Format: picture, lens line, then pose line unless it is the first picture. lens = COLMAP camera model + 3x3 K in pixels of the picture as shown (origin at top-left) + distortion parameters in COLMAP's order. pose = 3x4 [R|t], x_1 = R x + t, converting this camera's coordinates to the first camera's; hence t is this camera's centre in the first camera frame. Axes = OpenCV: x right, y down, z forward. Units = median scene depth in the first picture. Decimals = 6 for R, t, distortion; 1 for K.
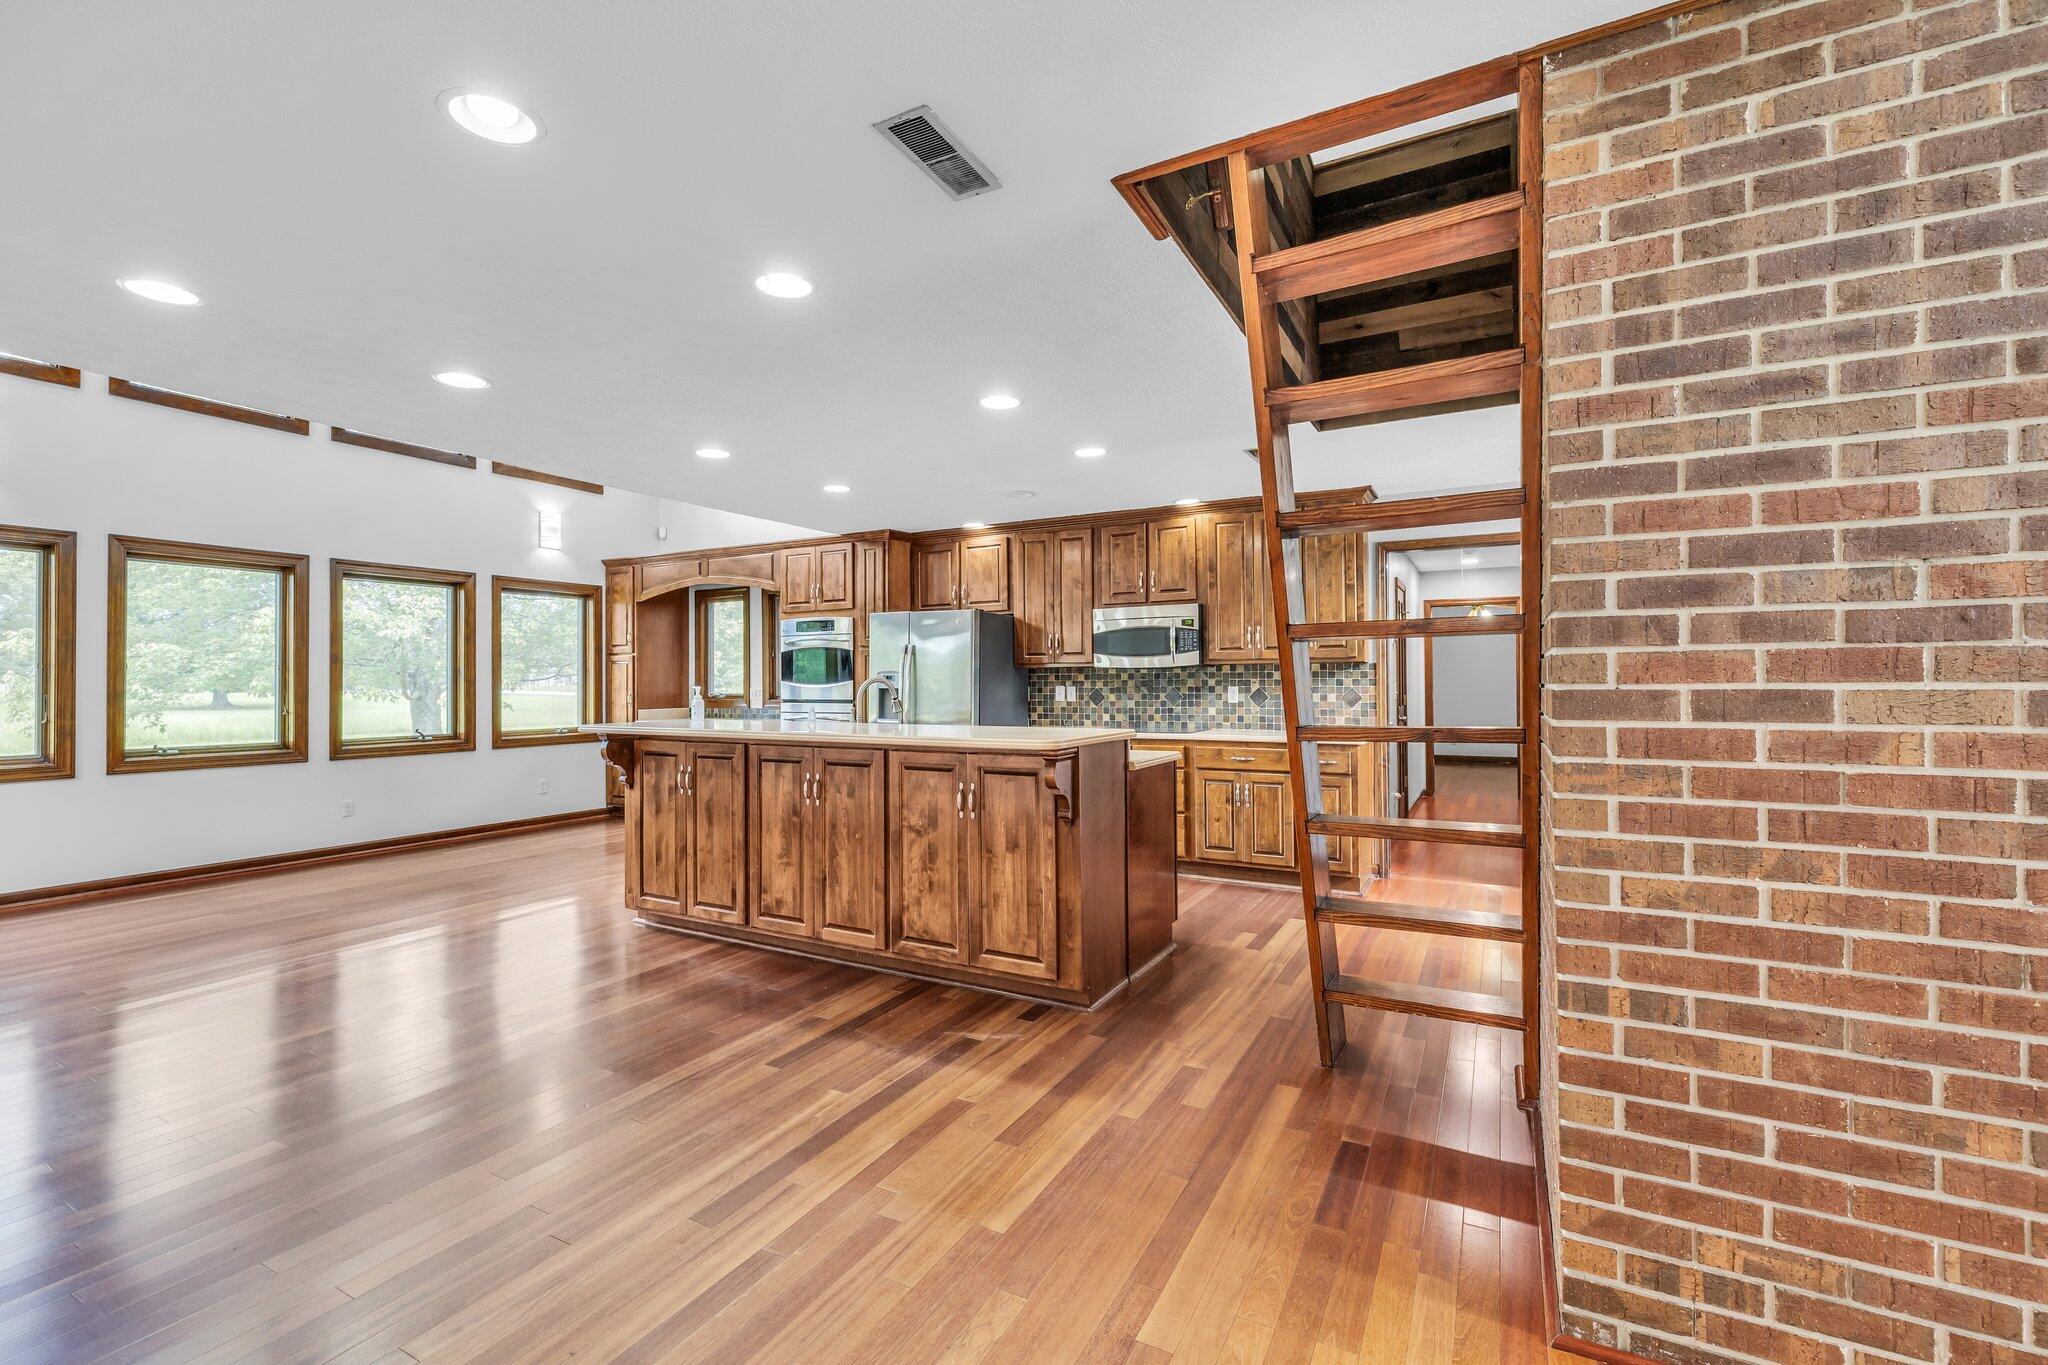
lens RADIAL K [[881.2, 0, 1027.8], [0, 881.2, 678.1], [0, 0, 1]] dist [0.002909, -0.000342]
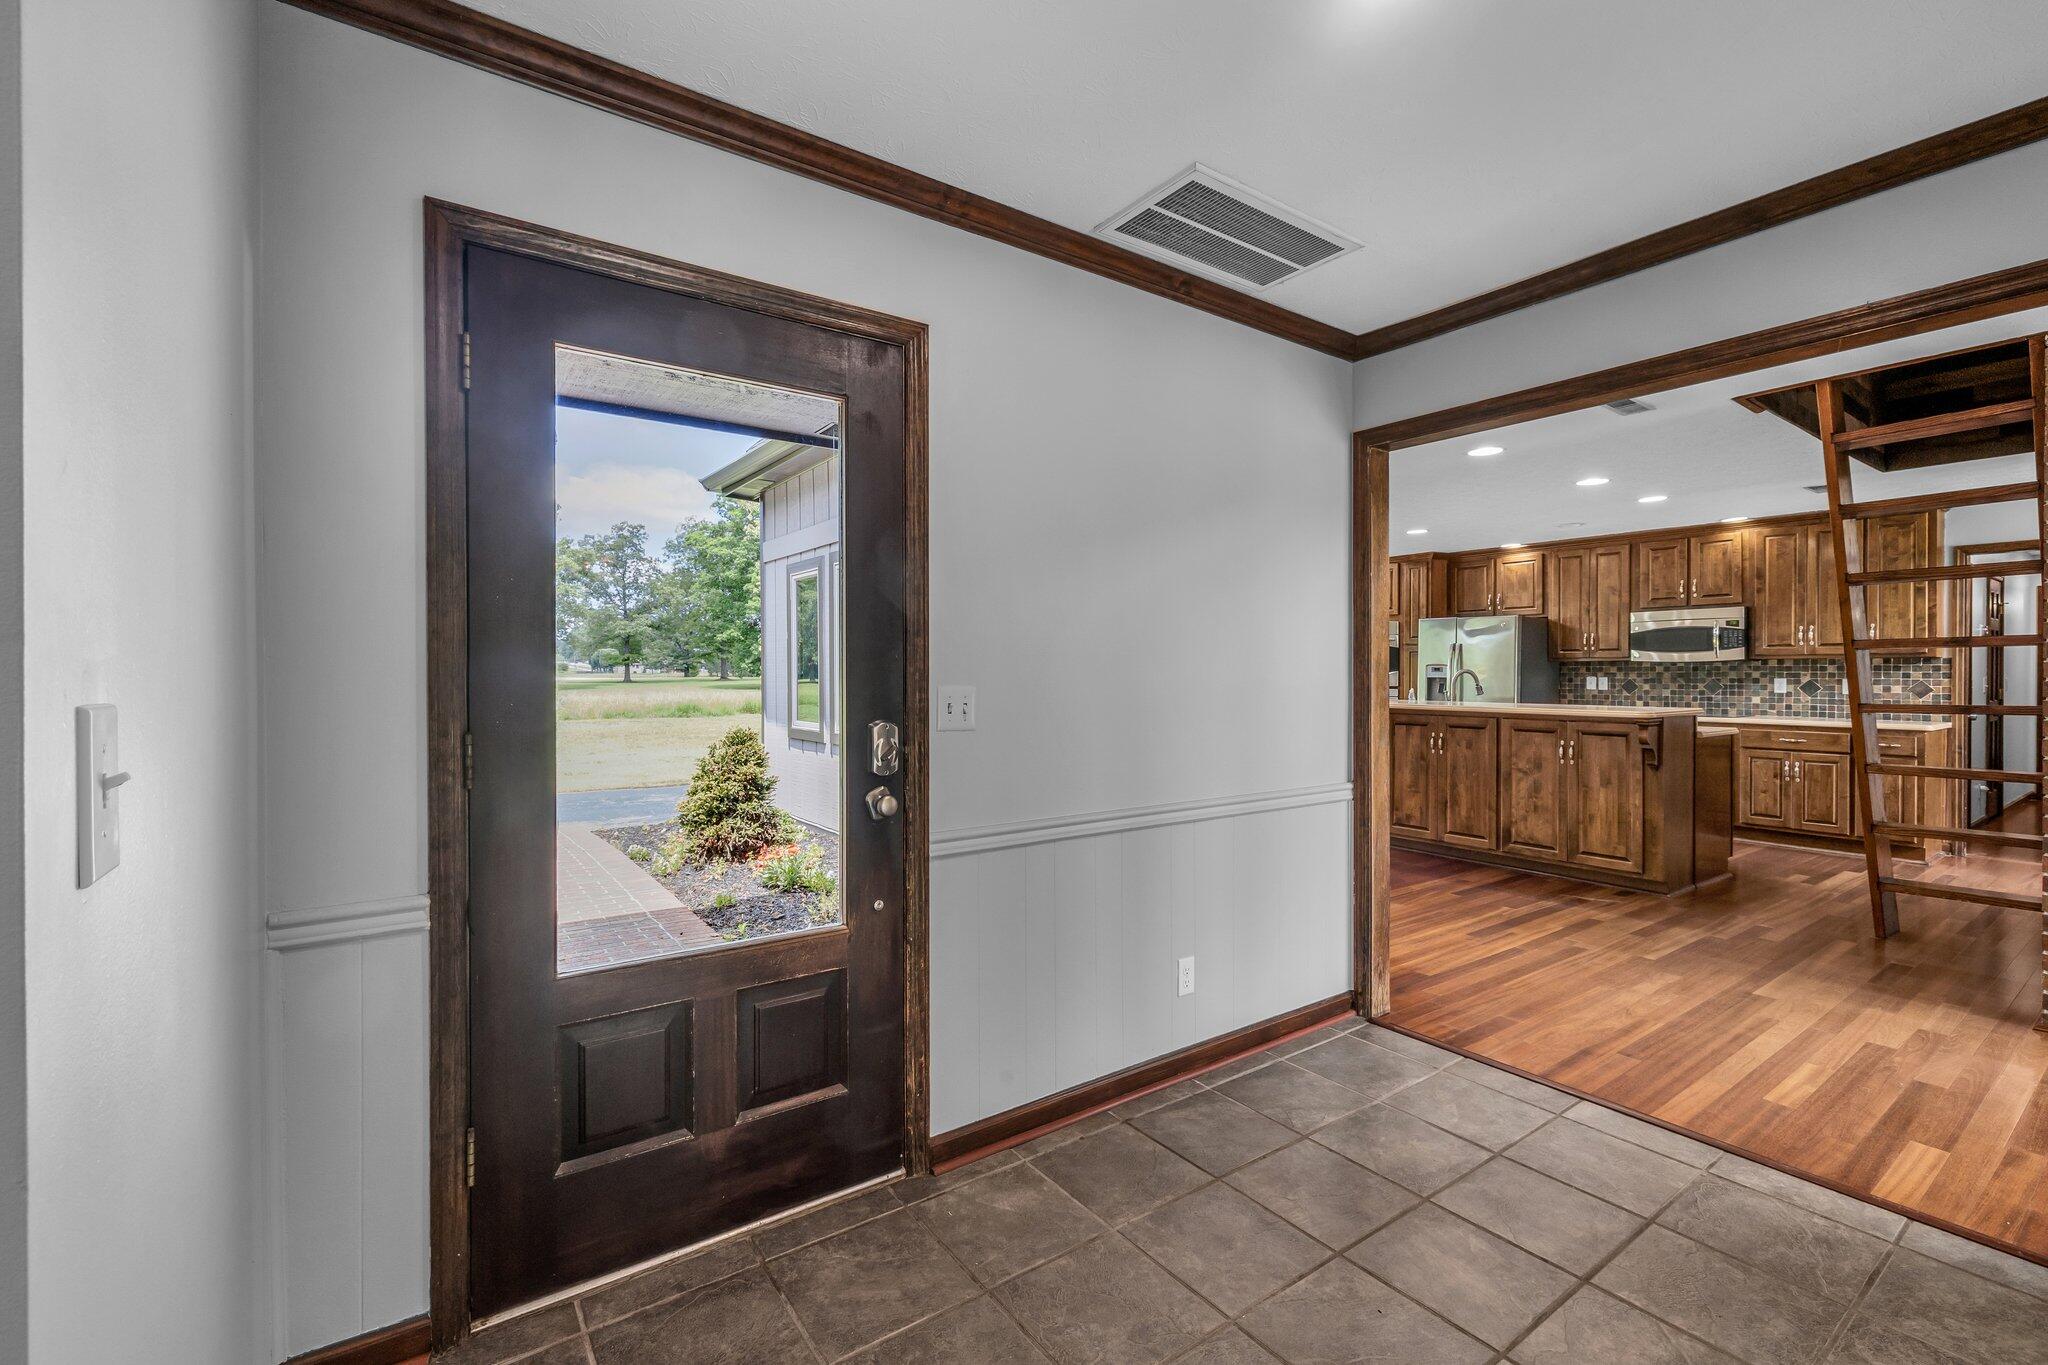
lens RADIAL K [[881.2, 0, 1024.7], [0, 881.2, 679.7], [0, 0, 1]] dist [0.002909, -0.000342]
pose [[0.898490, 0.009662, -0.438888, -0.146737], [-0.003323, 0.999879, 0.015210, -0.002922], [0.438982, -0.012207, 0.898413, -0.460753]]
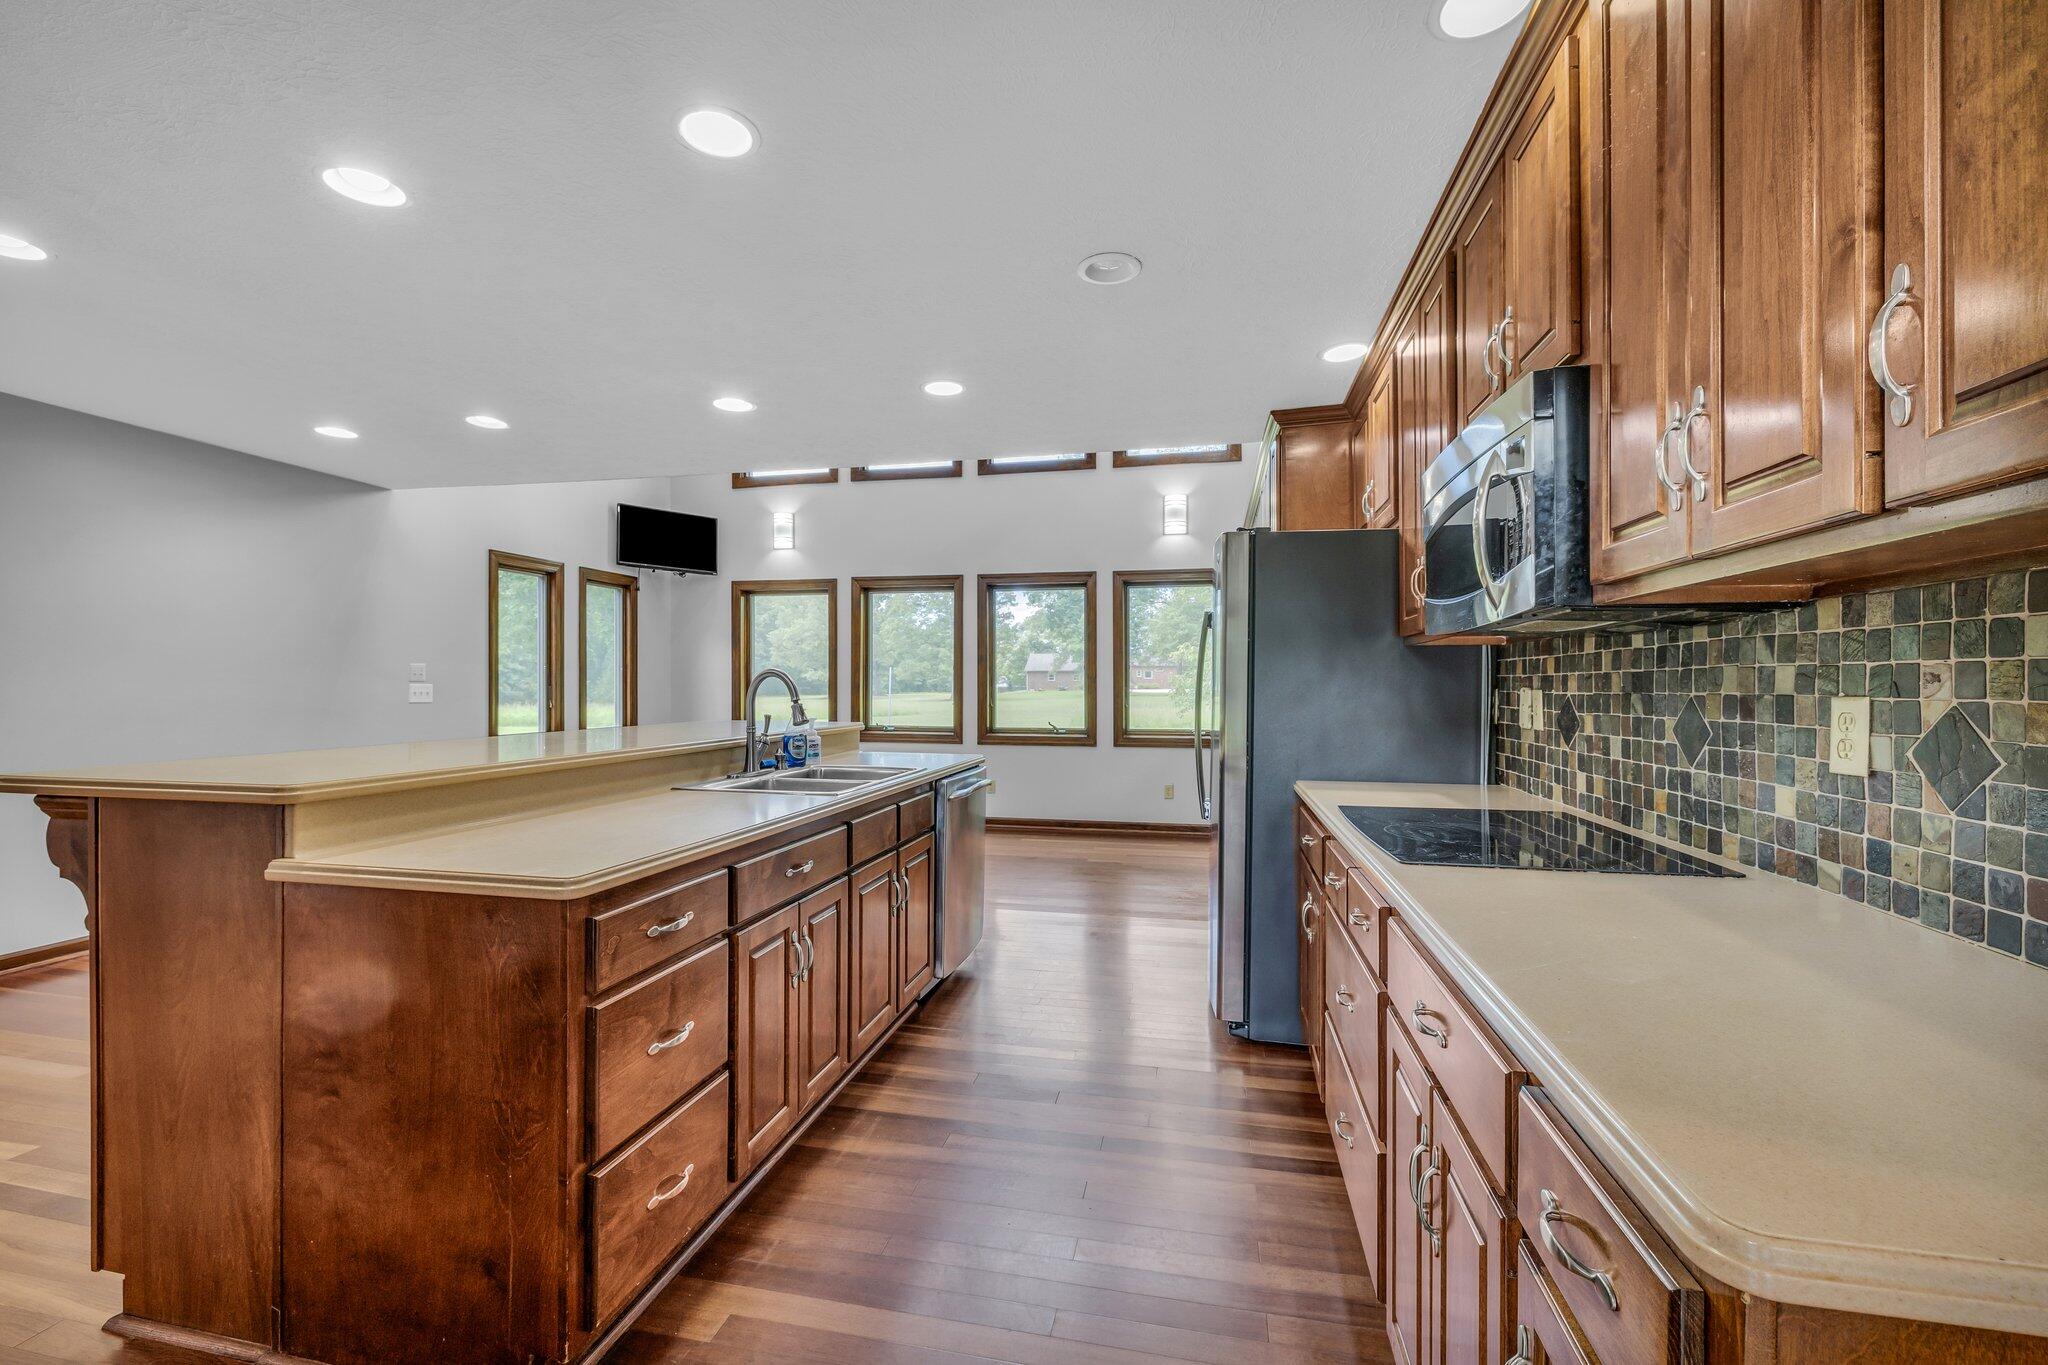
lens RADIAL K [[881.2, 0, 1025.8], [0, 881.2, 685.7], [0, 0, 1]] dist [0.002909, -0.000342]
pose [[0.289333, 0.008285, -0.957193, 0.395929], [-0.001196, 0.999965, 0.008293, 0.005508], [0.957228, -0.001255, 0.289333, 0.785972]]
